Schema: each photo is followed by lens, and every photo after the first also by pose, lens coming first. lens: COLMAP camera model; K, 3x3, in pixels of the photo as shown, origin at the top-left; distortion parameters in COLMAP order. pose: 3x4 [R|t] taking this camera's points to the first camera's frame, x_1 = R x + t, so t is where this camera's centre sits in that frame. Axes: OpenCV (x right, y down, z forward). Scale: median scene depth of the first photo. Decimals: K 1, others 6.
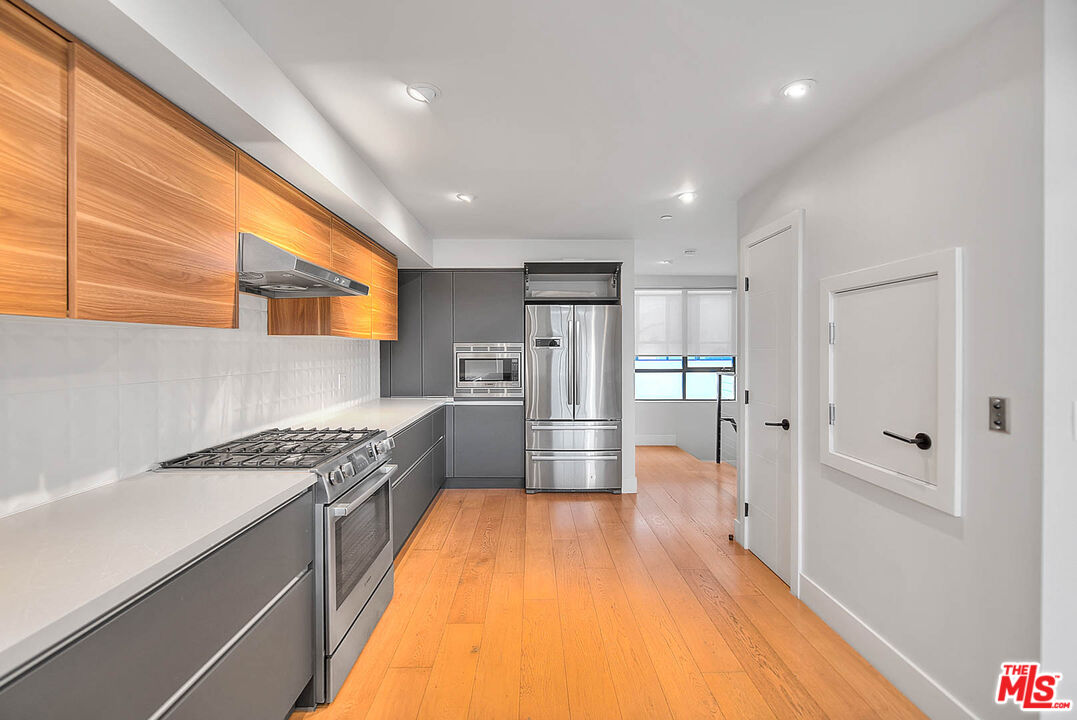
lens RADIAL K [[451.4, 0, 536.6], [0, 451.4, 385.1], [0, 0, 1]] dist [-0.002923, -0.000385]
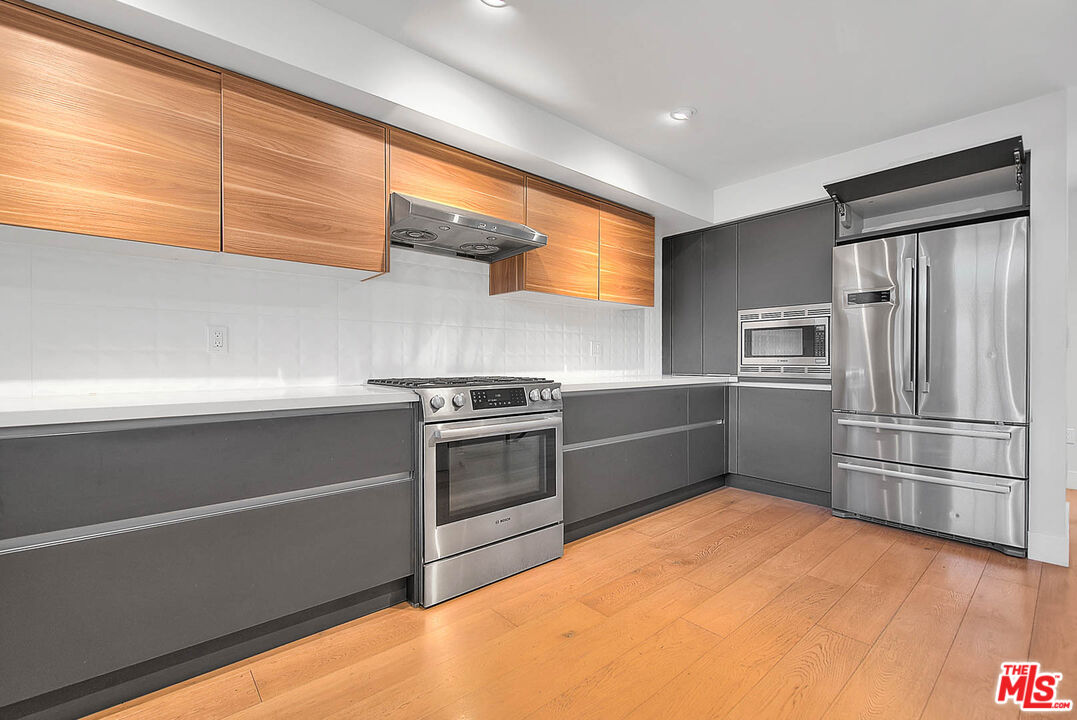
lens RADIAL K [[451.4, 0, 536.6], [0, 451.4, 385.1], [0, 0, 1]] dist [-0.002923, -0.000385]
pose [[0.658510, 0.044667, -0.751245, 0.342788], [-0.054321, 0.998454, 0.011749, 0.091874], [0.750609, 0.033072, 0.659919, 0.304547]]
